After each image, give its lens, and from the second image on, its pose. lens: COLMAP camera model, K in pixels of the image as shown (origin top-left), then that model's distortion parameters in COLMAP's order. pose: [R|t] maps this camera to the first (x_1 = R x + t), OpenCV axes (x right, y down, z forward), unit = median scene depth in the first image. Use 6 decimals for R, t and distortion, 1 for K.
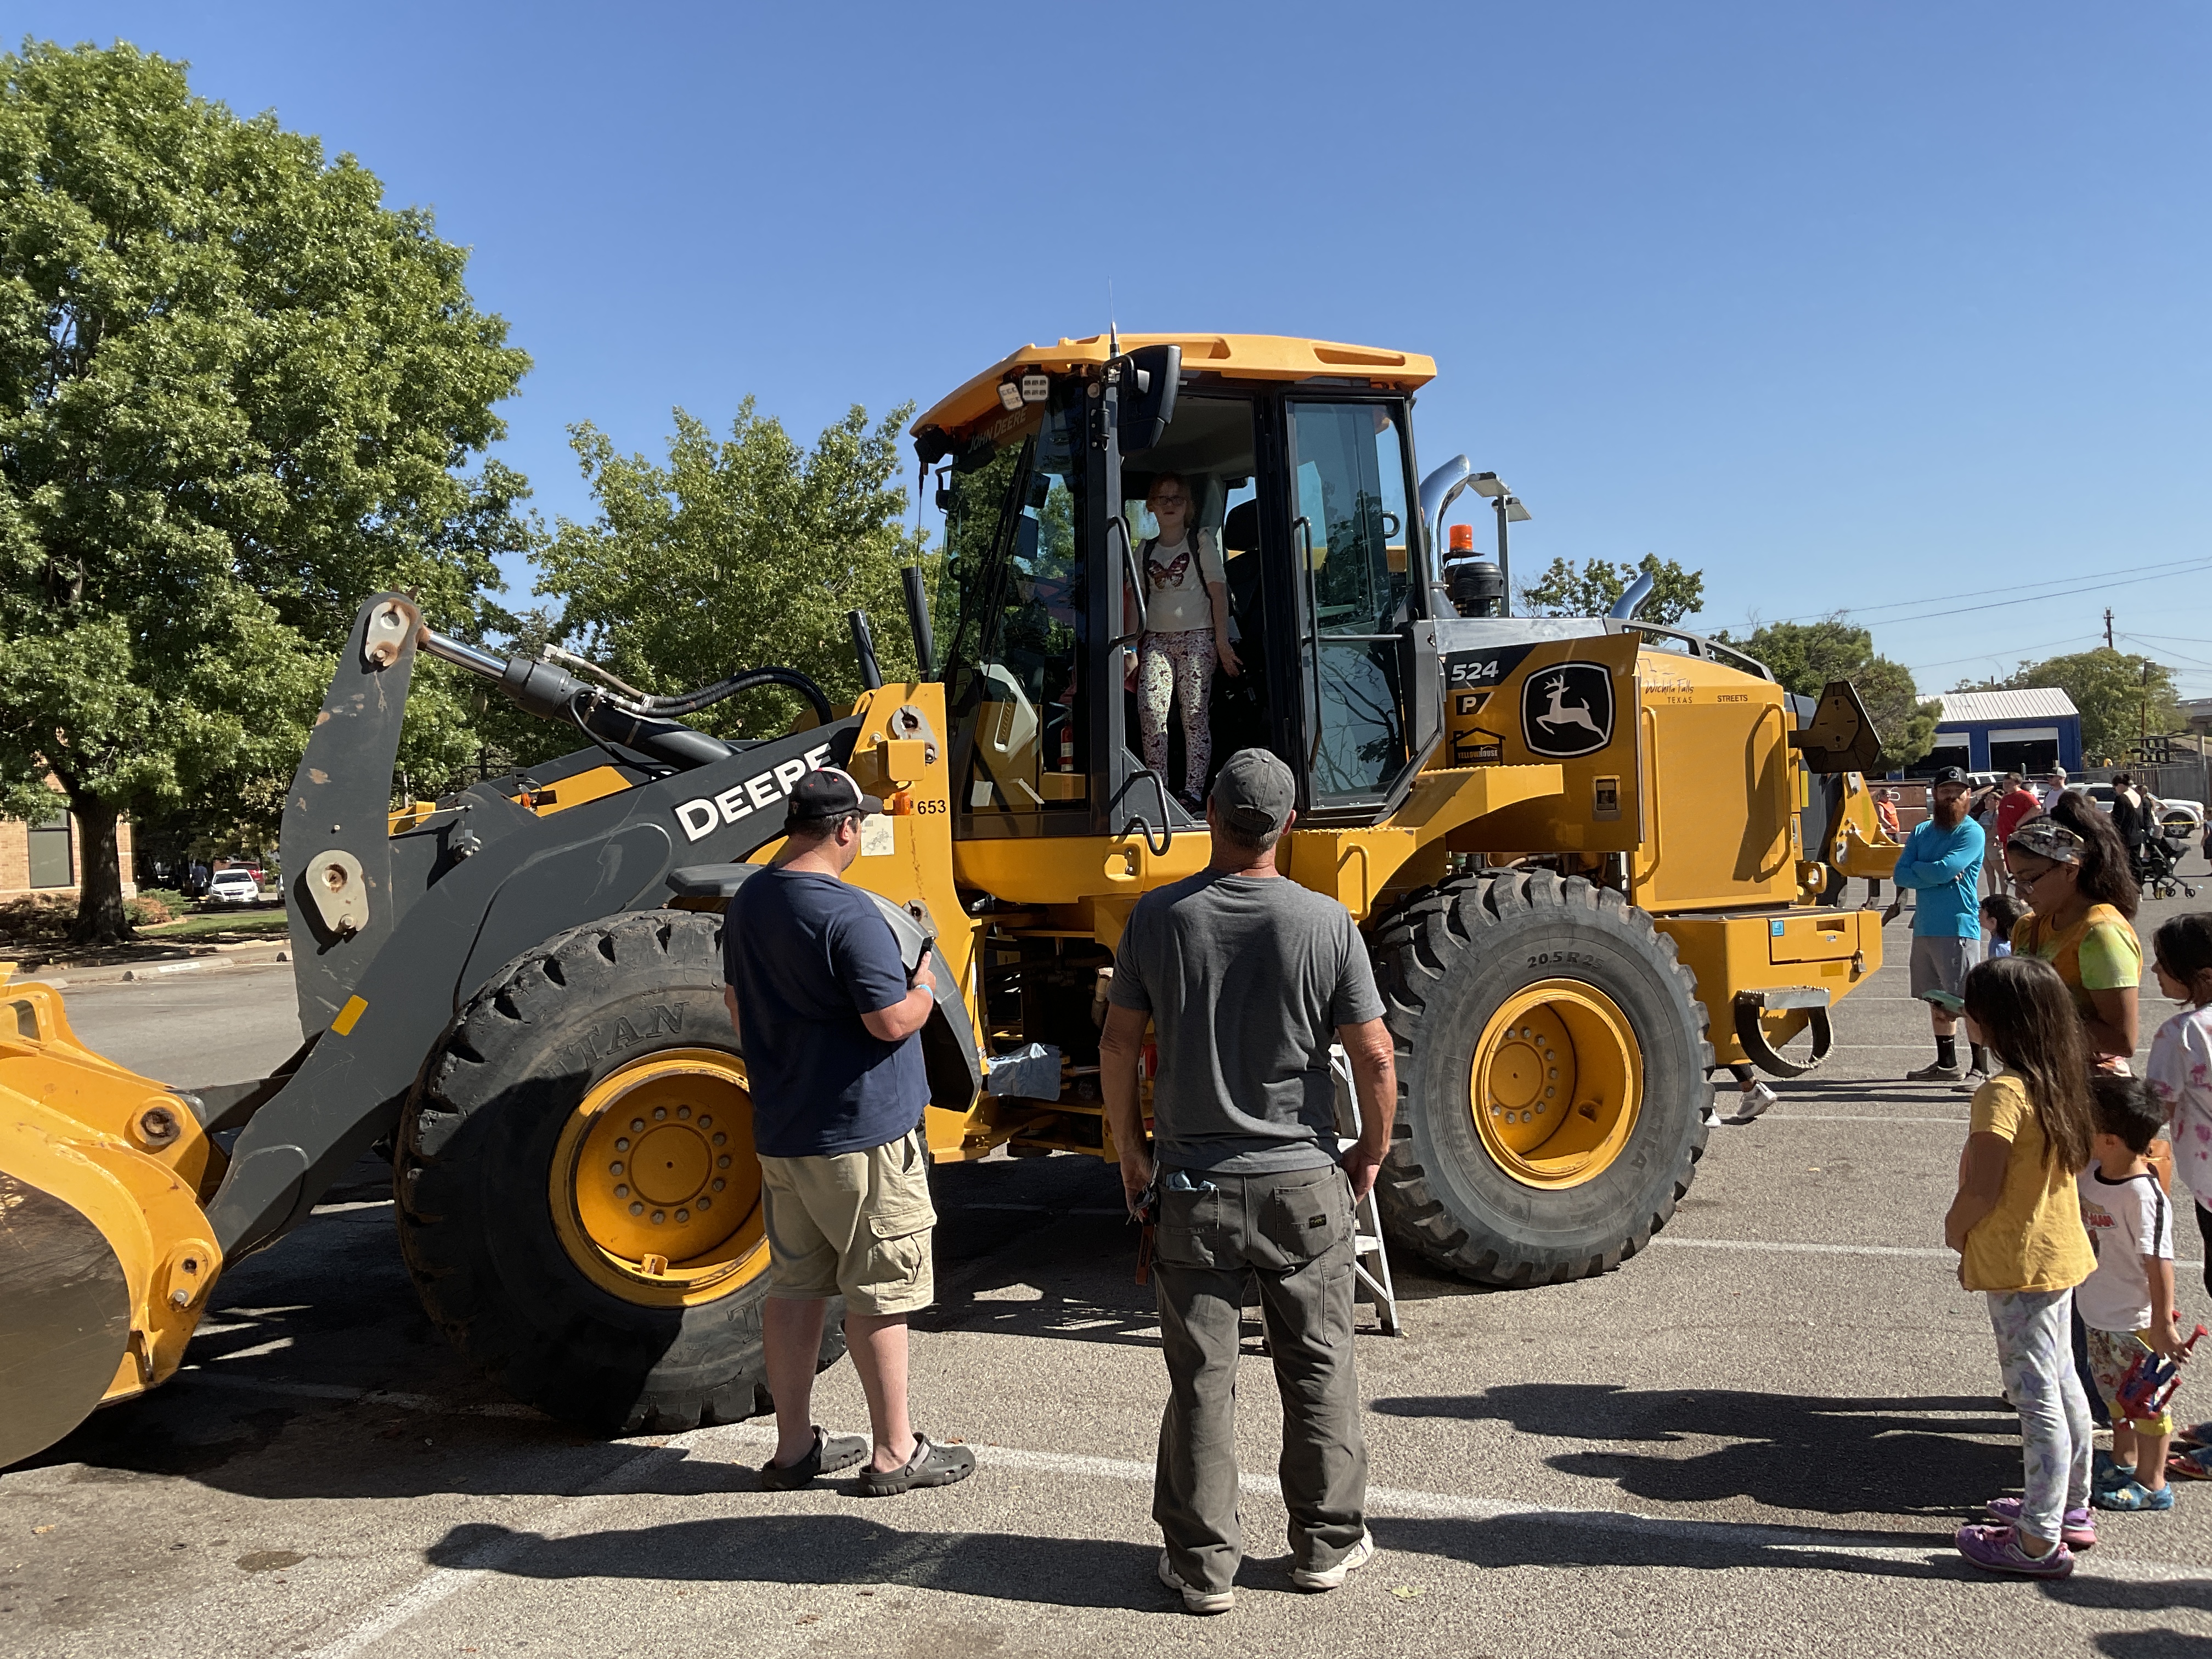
lens RADIAL K [[1851.0, 0, 1115.0], [0, 1851.0, 824.9], [0, 0, 1]] dist [0.076579, -0.116076]
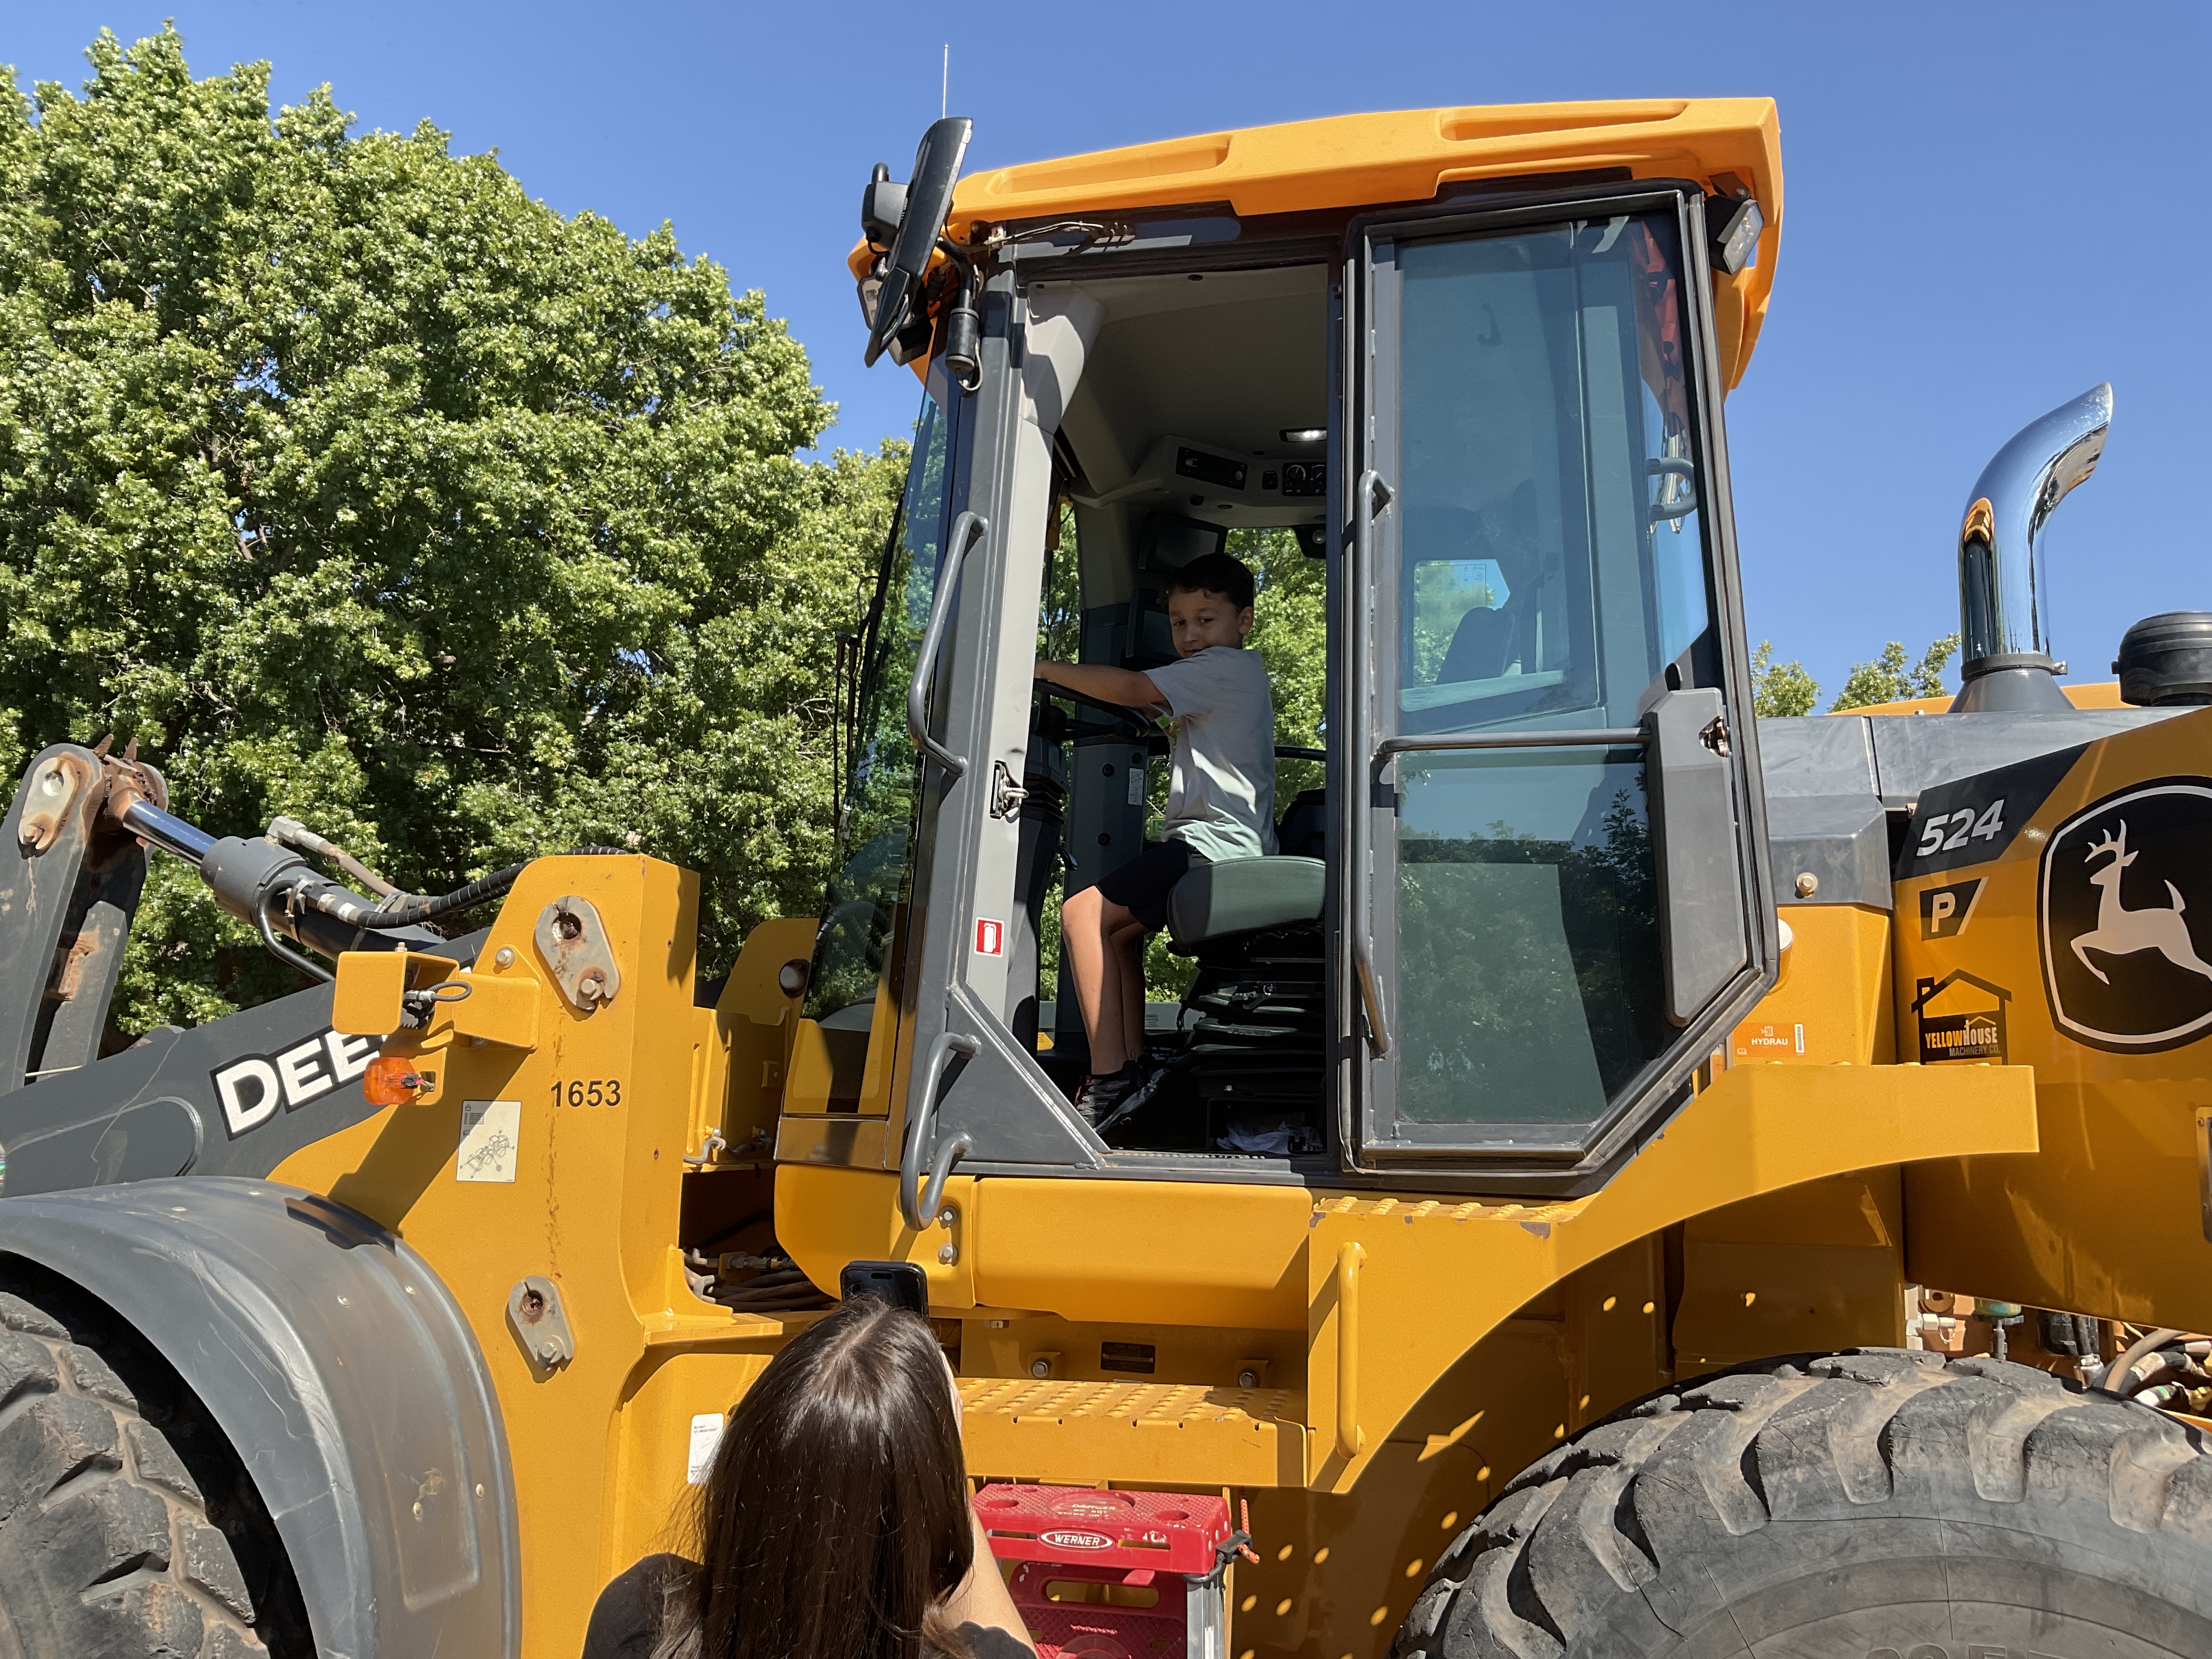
lens RADIAL K [[1851.0, 0, 1097.7], [0, 1851.0, 825.2], [0, 0, 1]] dist [0.076579, -0.116076]
pose [[0.809844, -0.035024, -0.585598, 0.301984], [-0.057859, 0.988581, -0.139141, -0.018383], [0.583784, 0.146565, 0.798570, 0.616251]]
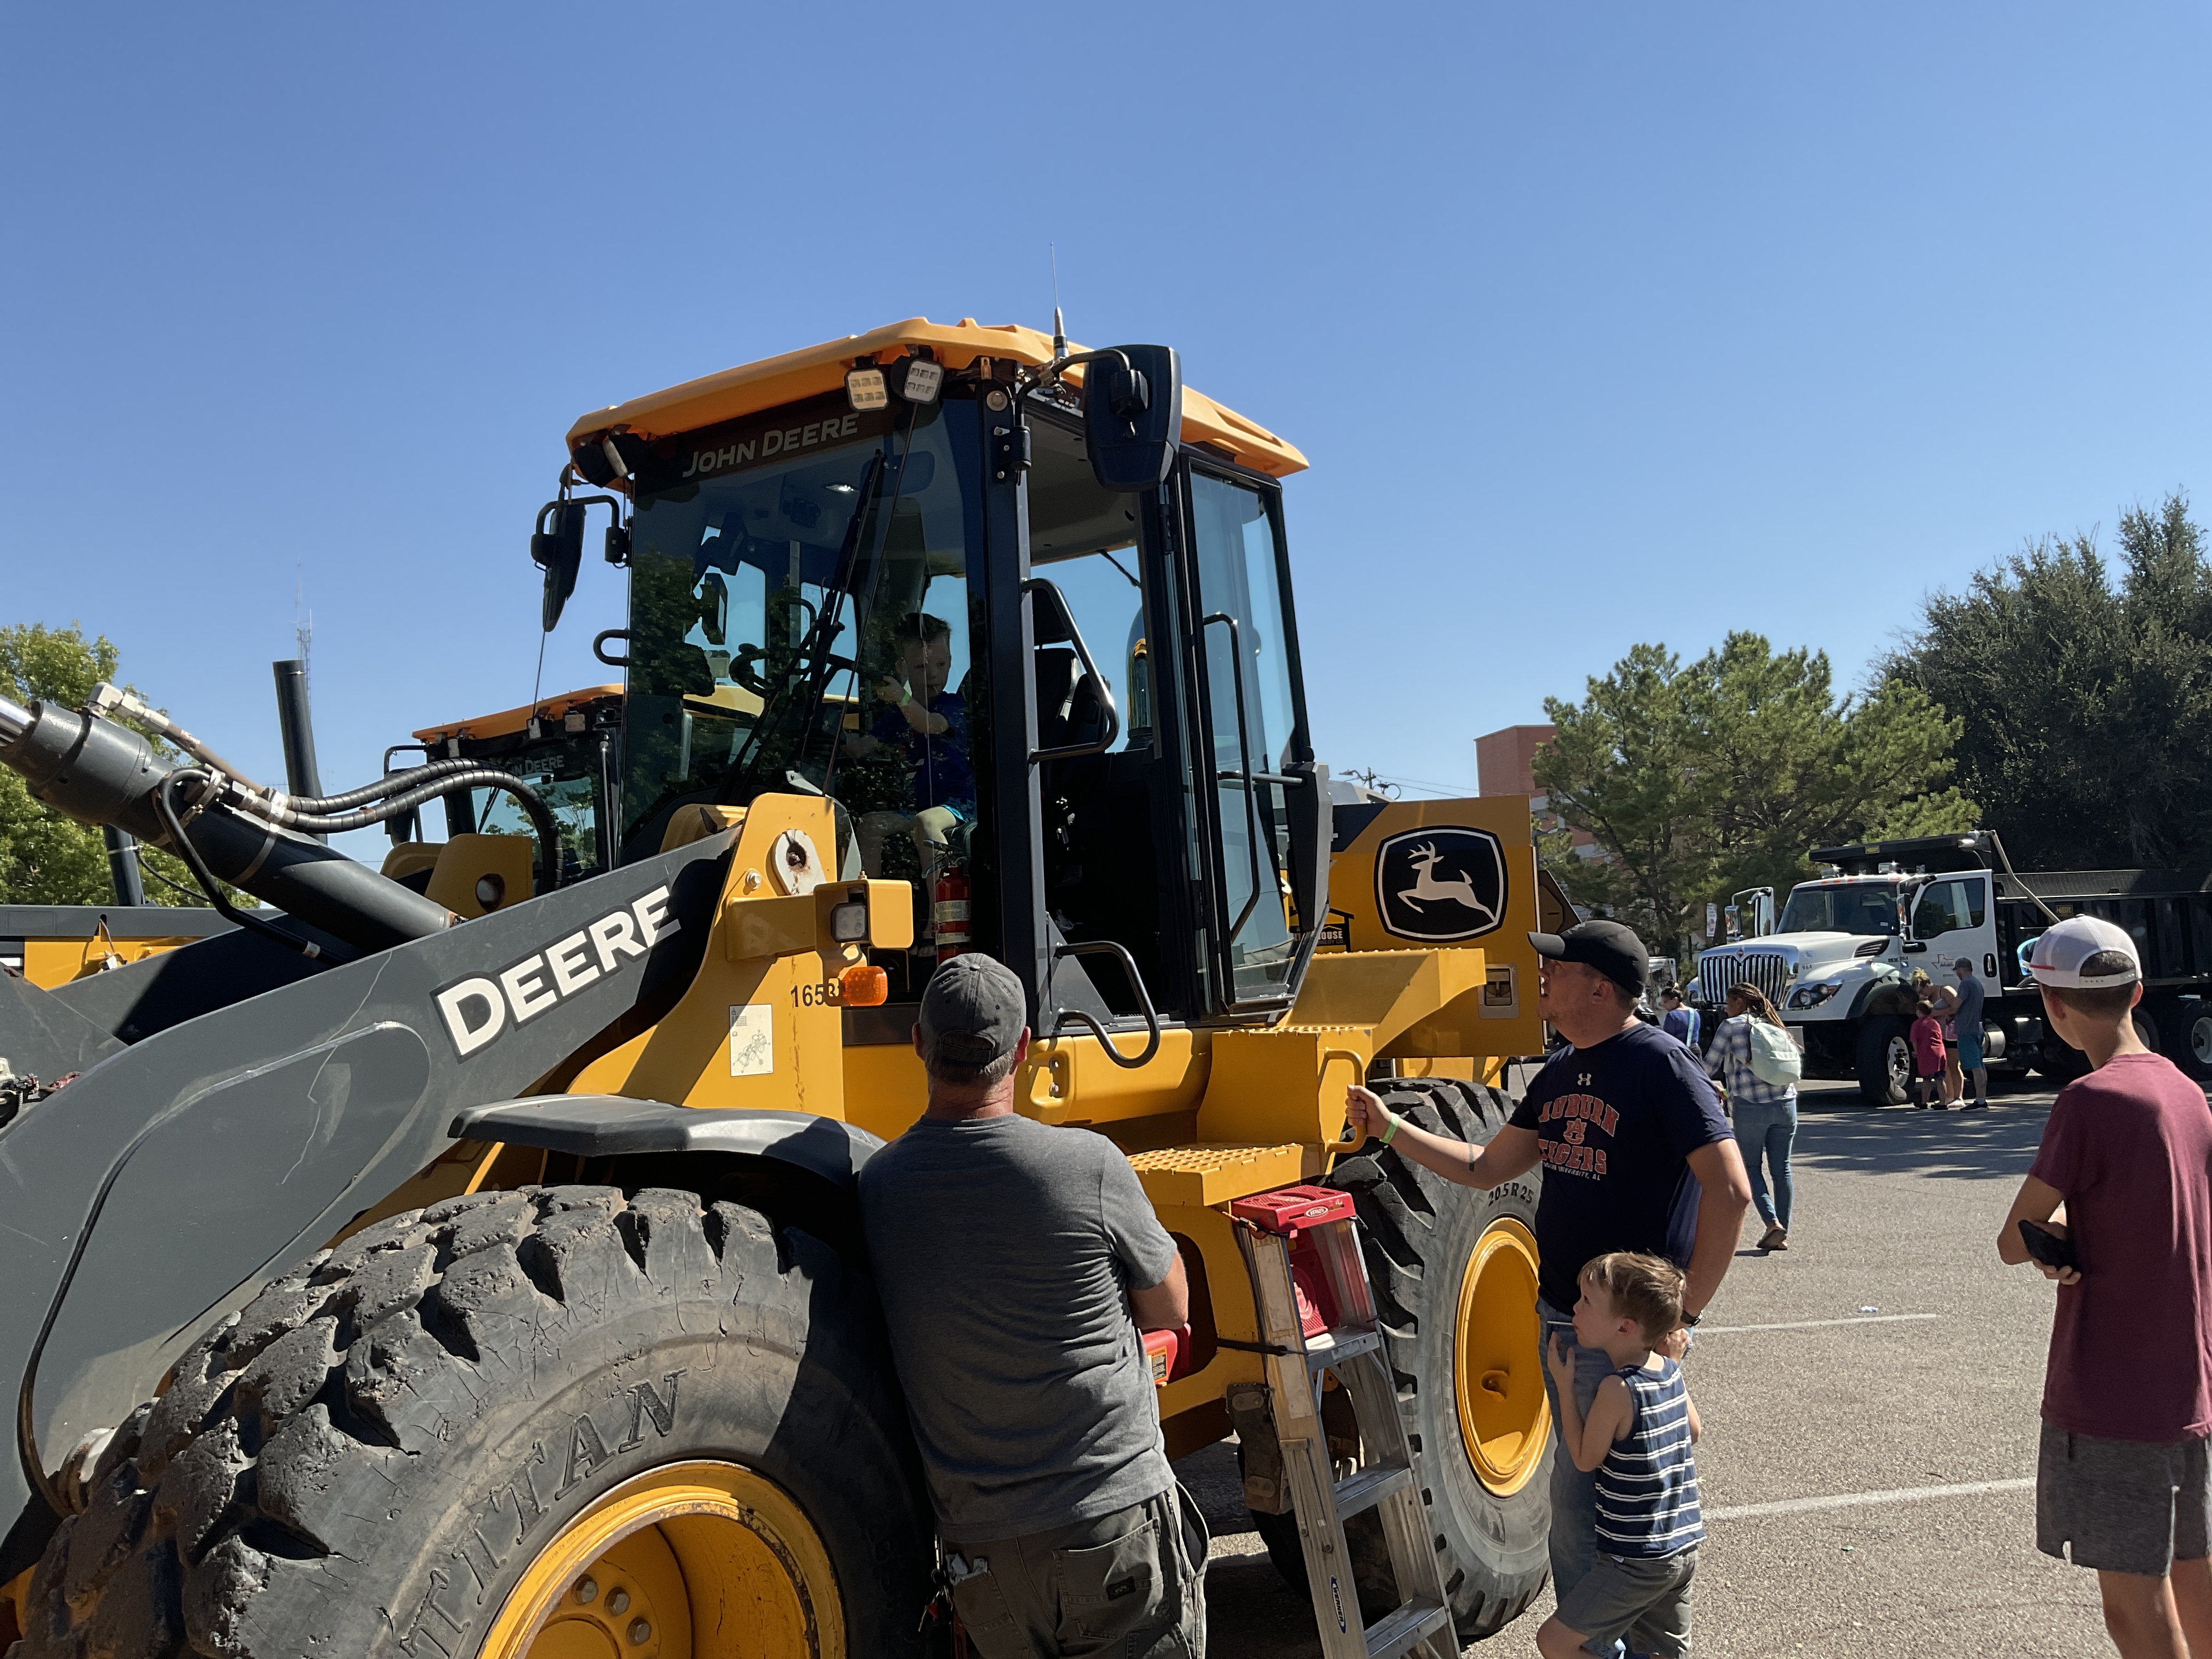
lens RADIAL K [[1851.0, 0, 1116.1], [0, 1851.0, 829.2], [0, 0, 1]] dist [0.076579, -0.116076]
pose [[0.849628, 0.052615, 0.524752, -0.322663], [0.007417, 0.993720, -0.111647, 0.004975], [-0.527331, 0.098751, 0.843902, 0.391116]]
